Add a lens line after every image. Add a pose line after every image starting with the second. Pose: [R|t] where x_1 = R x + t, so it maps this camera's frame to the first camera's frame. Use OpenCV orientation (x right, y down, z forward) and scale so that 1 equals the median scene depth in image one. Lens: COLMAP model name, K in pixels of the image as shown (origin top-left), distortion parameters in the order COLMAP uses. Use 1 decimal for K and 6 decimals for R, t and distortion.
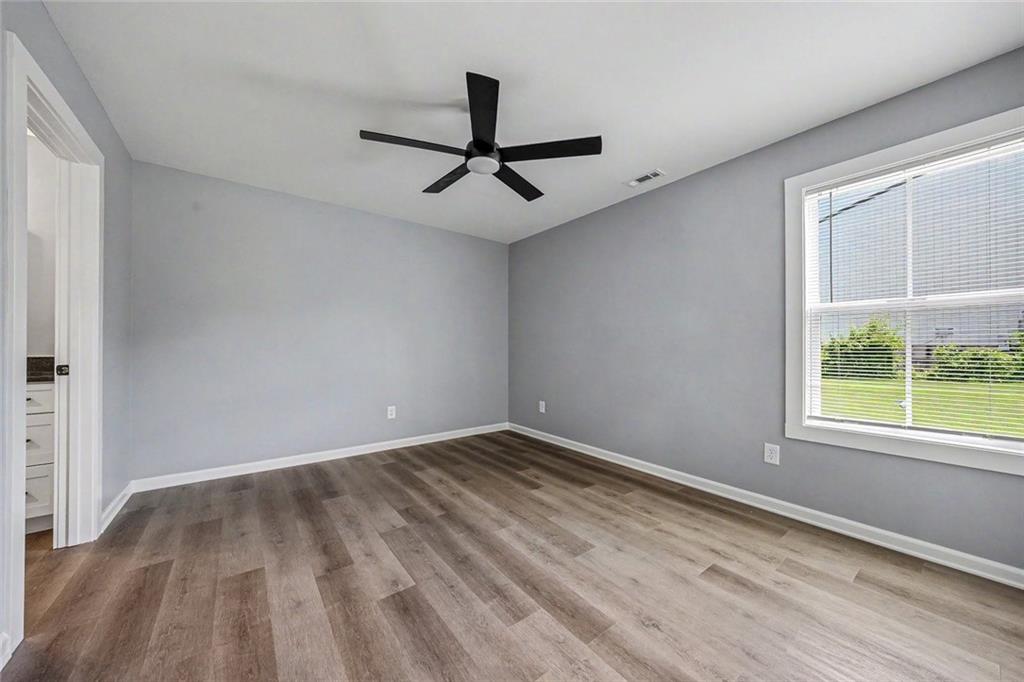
lens RADIAL K [[371.1, 0, 512.0], [0, 371.1, 341.0], [0, 0, 1]] dist [0.000198, 0.000010]
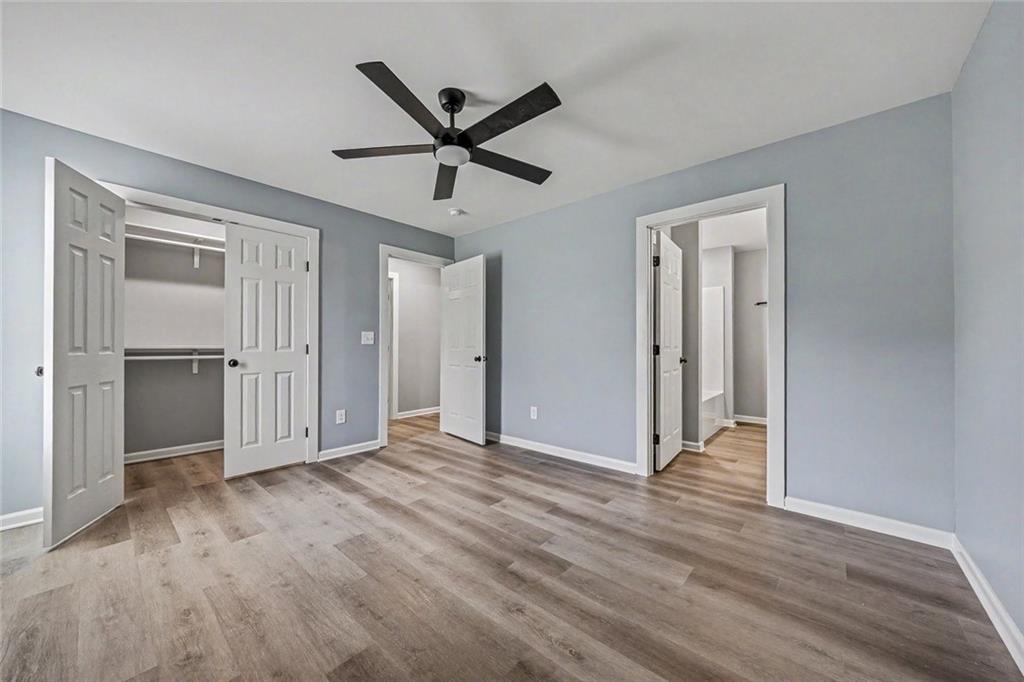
lens RADIAL K [[371.1, 0, 512.0], [0, 371.1, 341.0], [0, 0, 1]] dist [0.000198, 0.000010]
pose [[-0.980851, -0.008824, -0.194561, -0.043612], [-0.003513, 0.999612, -0.027621, 0.028944], [0.194729, -0.026409, -0.980501, 1.974230]]
